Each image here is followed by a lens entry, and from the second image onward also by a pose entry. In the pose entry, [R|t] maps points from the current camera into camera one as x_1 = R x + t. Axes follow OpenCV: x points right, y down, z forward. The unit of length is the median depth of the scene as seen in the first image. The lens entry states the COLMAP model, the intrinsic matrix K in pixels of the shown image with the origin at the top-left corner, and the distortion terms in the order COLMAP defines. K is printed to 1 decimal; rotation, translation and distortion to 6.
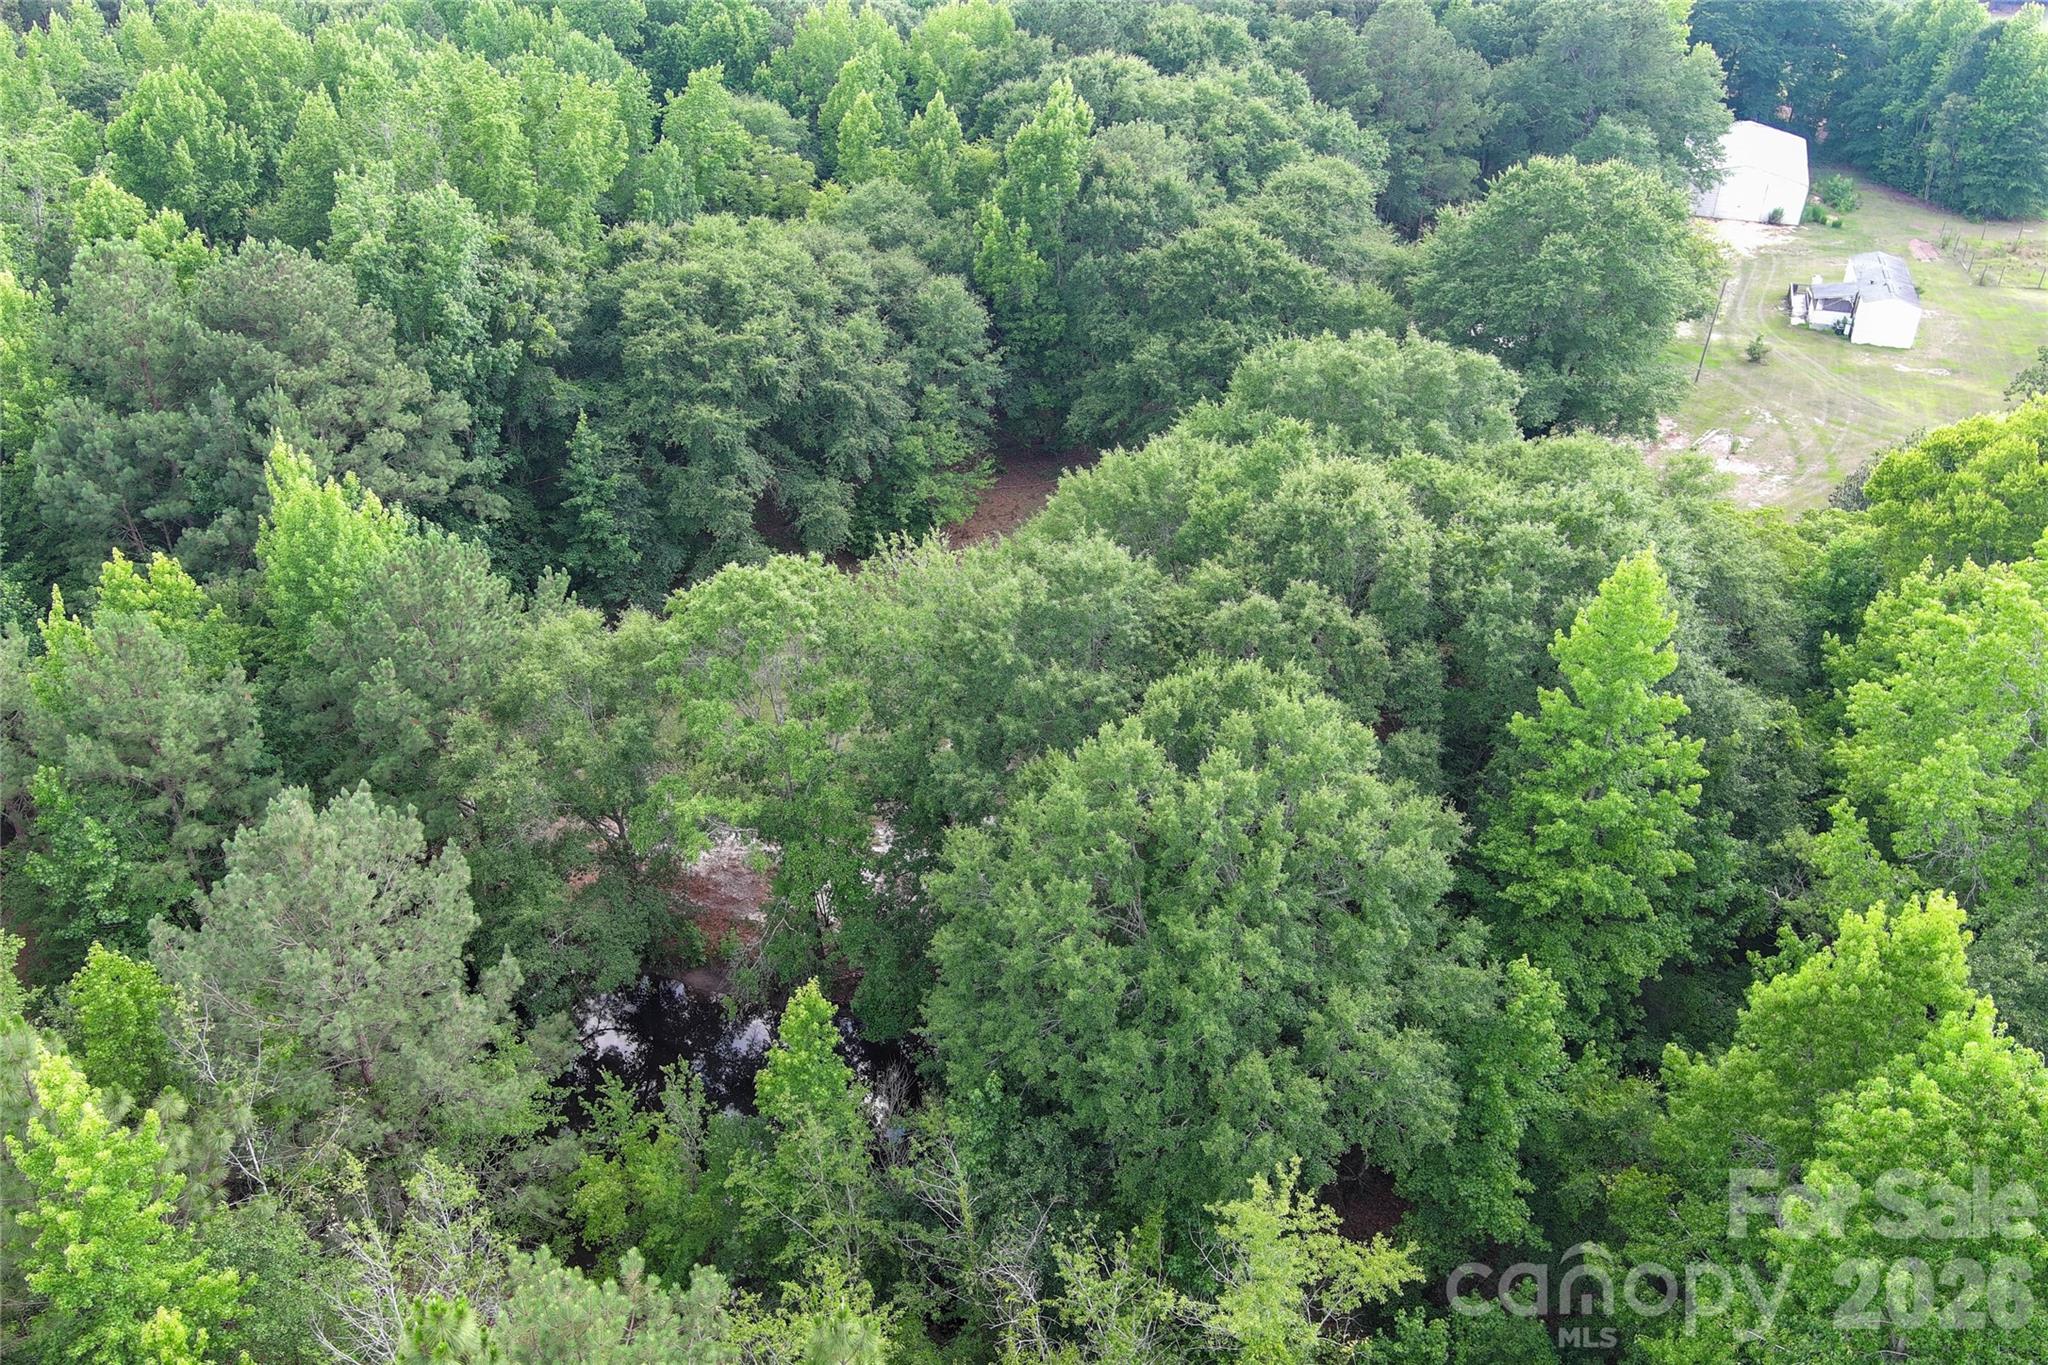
lens RADIAL K [[1581.2, 0, 1031.4], [0, 1581.2, 683.0], [0, 0, 1]] dist [0.005777, -0.003394]
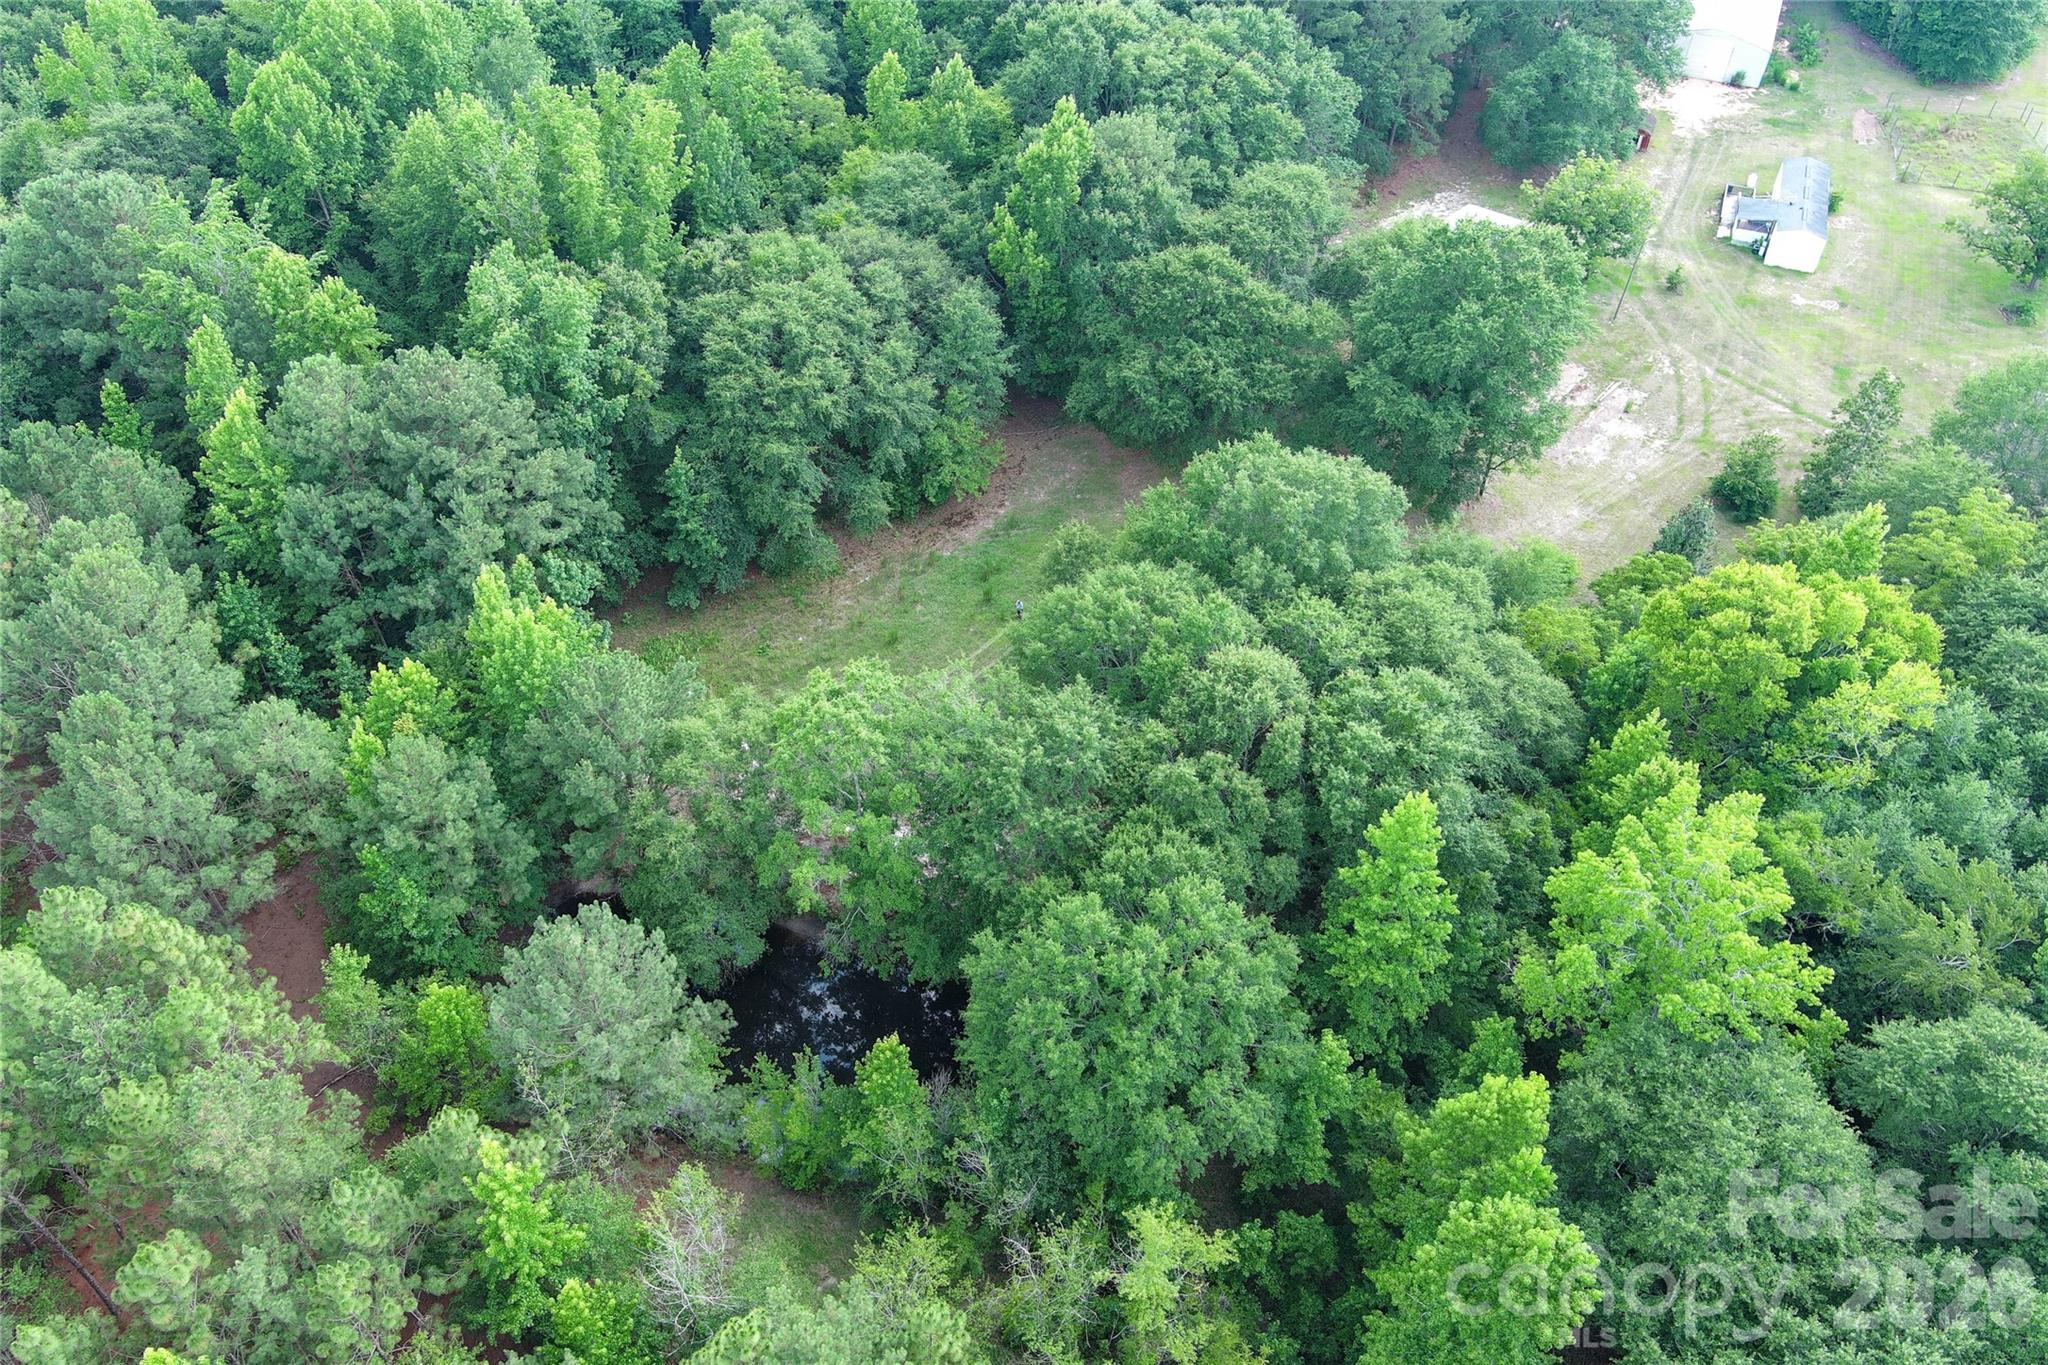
lens RADIAL K [[1581.2, 0, 1031.4], [0, 1581.2, 683.0], [0, 0, 1]] dist [0.005777, -0.003394]
pose [[0.999954, 0.008997, -0.003285, 0.002406], [-0.007911, 0.969182, 0.246221, -0.294235], [0.005399, -0.246183, 0.969208, -0.253649]]
